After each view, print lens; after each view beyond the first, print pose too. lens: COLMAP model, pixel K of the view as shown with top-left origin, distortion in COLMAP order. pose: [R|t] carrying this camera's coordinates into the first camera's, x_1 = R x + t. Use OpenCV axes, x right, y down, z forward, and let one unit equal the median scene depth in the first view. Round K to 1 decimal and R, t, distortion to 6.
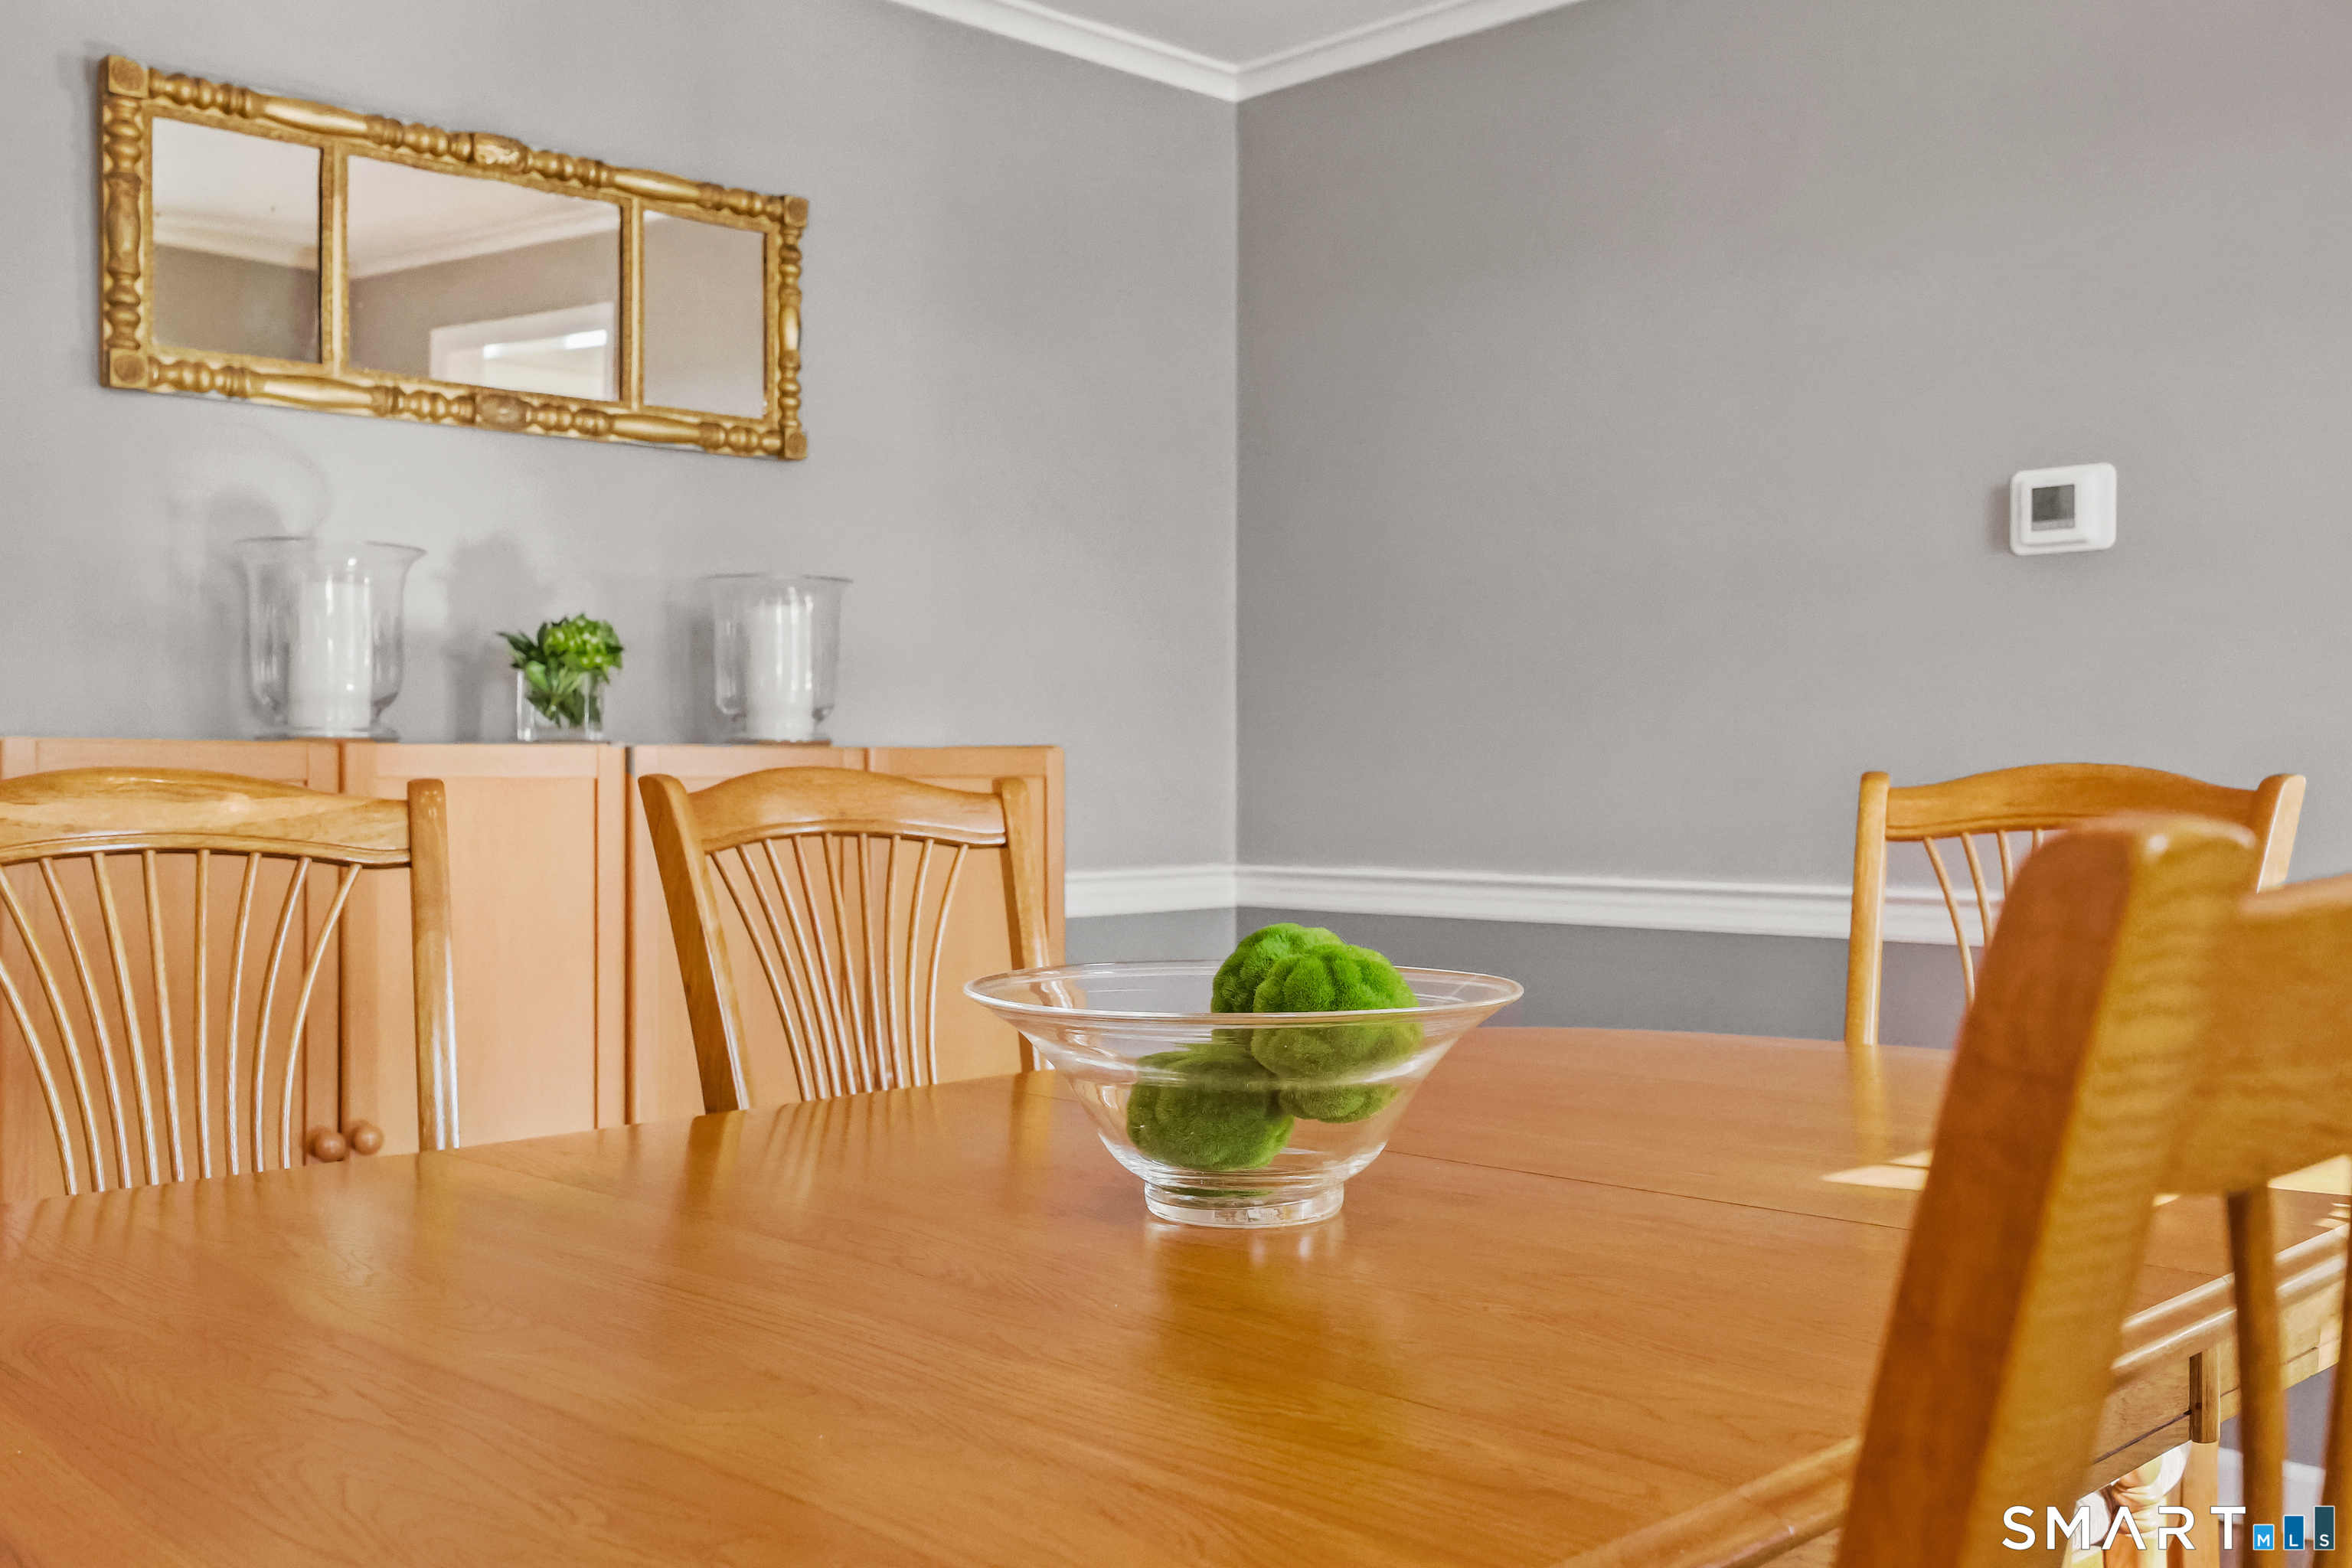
lens RADIAL K [[2278.0, 0, 1170.8], [0, 2278.0, 785.1], [0, 0, 1]] dist [-0.018250, 0.000000]
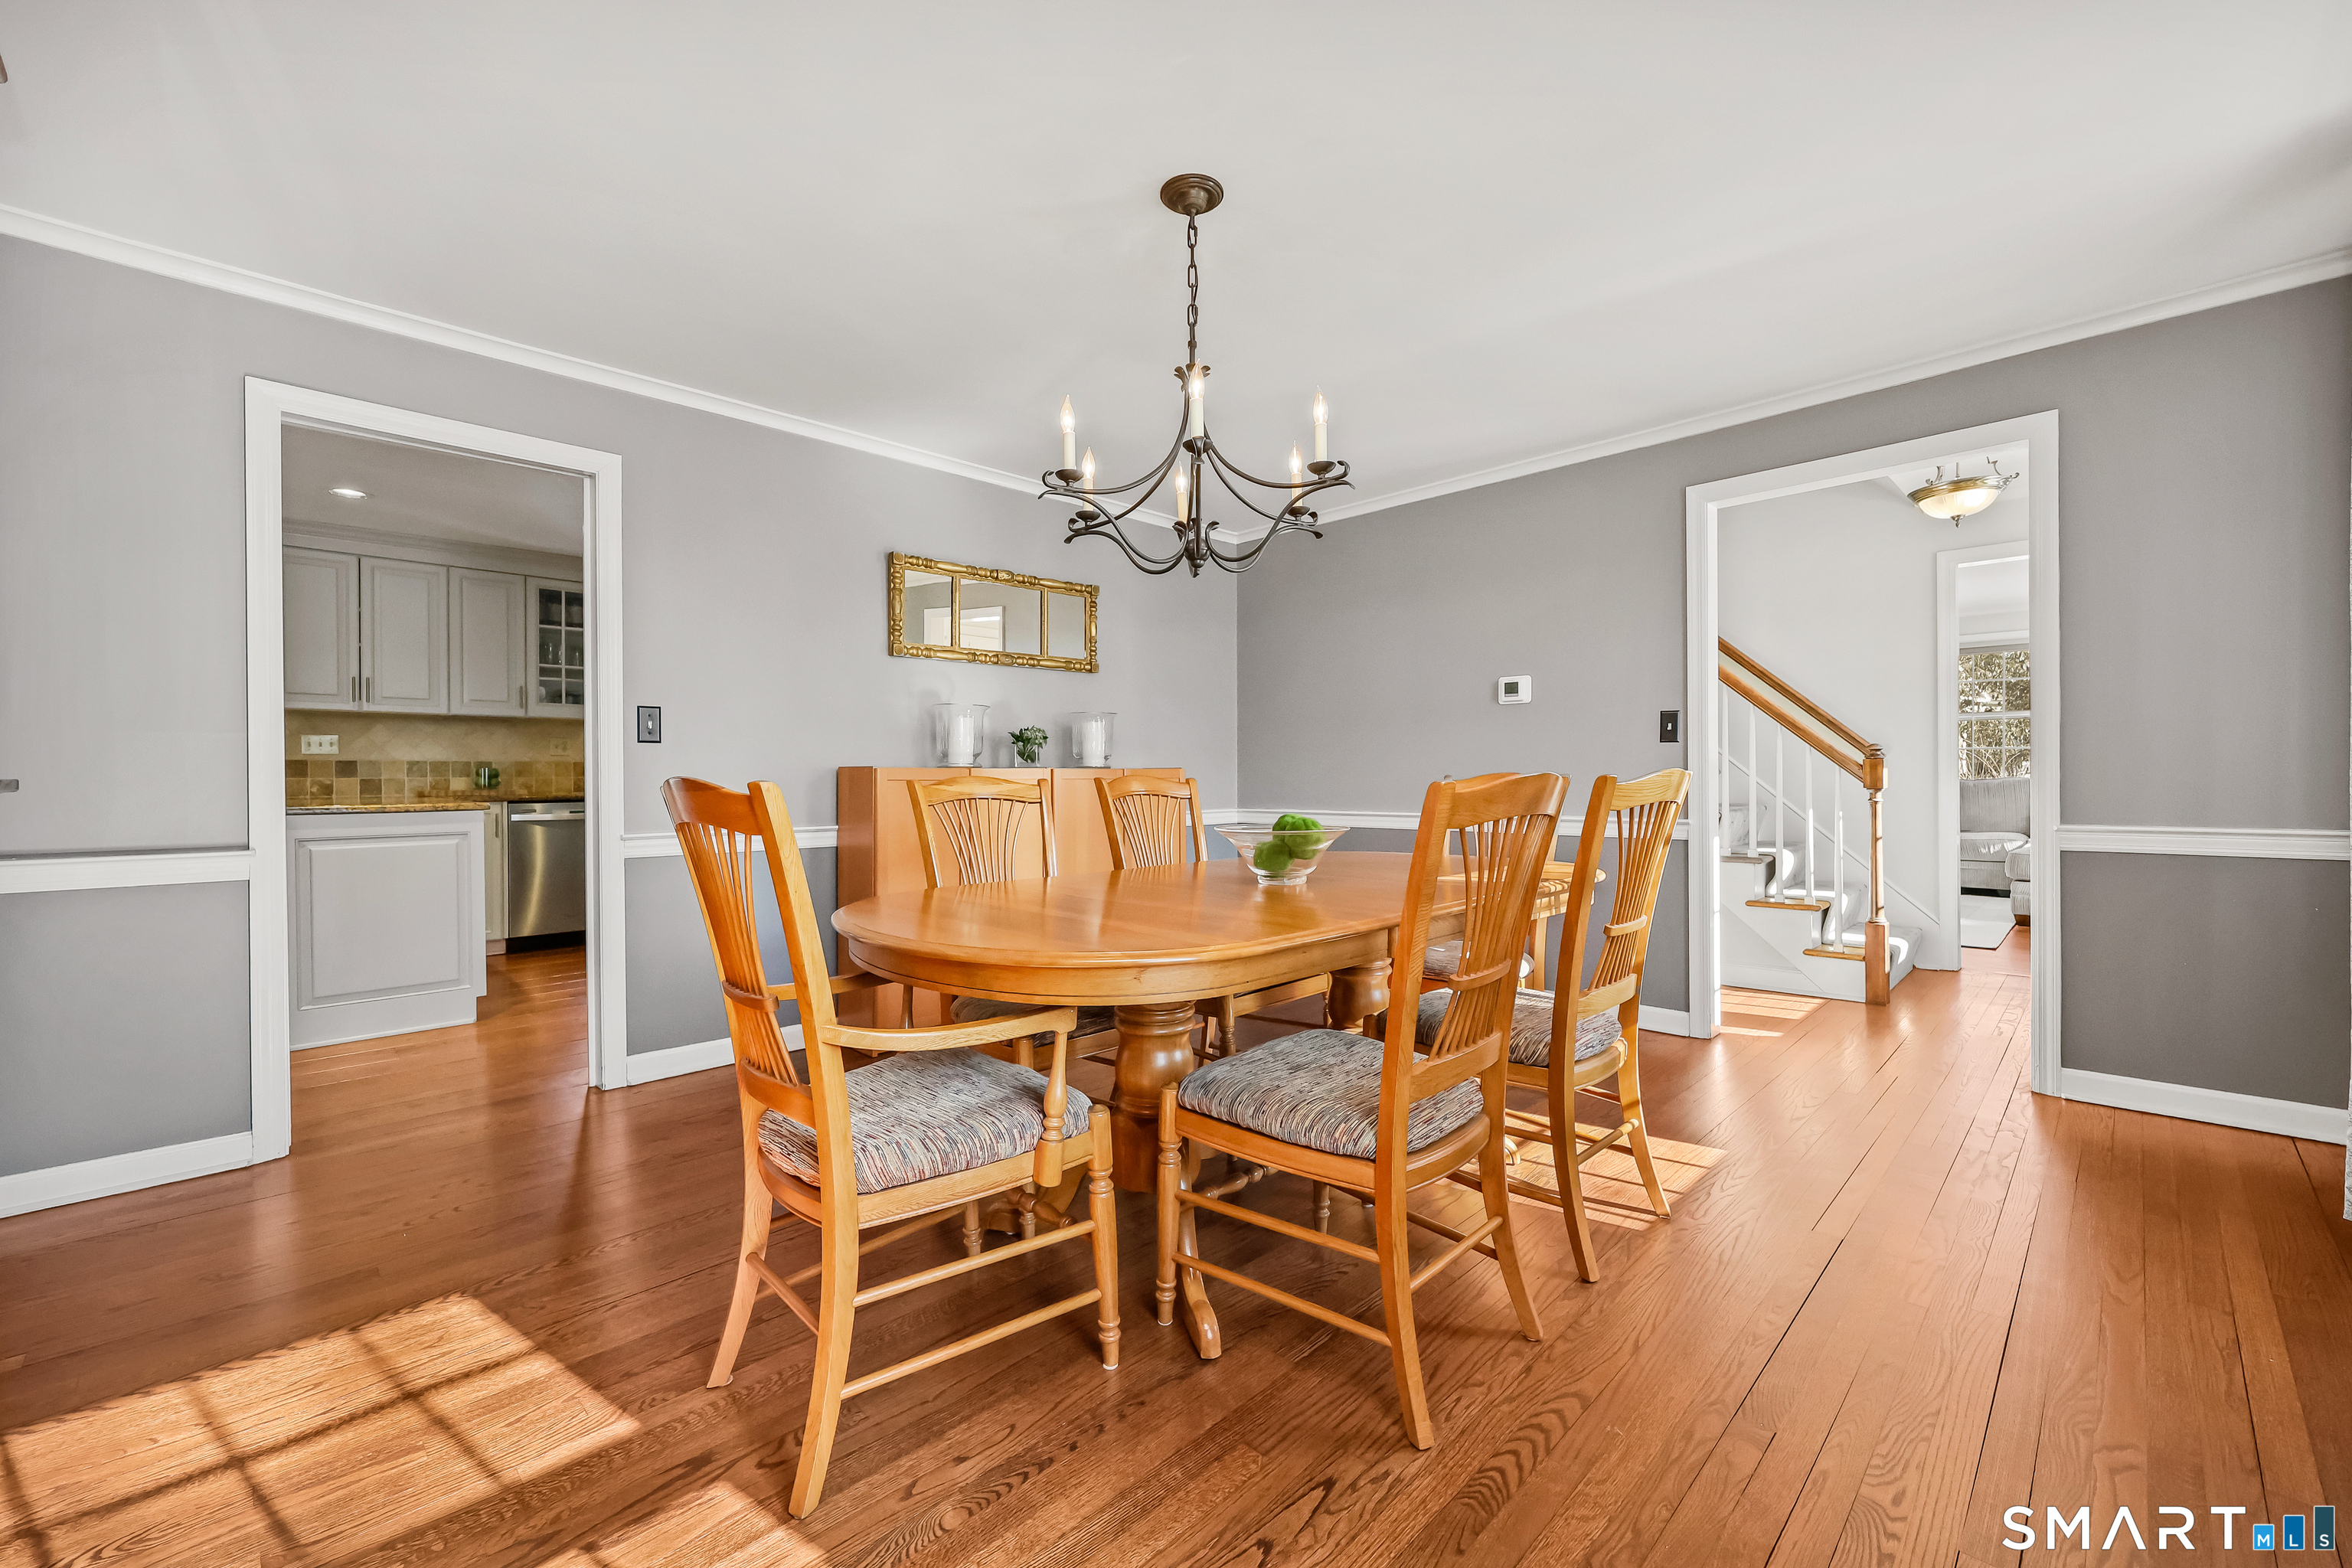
lens RADIAL K [[941.7, 0, 1176.9], [0, 941.7, 782.7], [0, 0, 1]] dist [0.000603, -0.000070]
pose [[0.999953, -0.005894, -0.007761, -0.056596], [0.005895, 0.999983, 0.000004, 0.002676], [0.007761, -0.000050, 0.999970, -0.275969]]
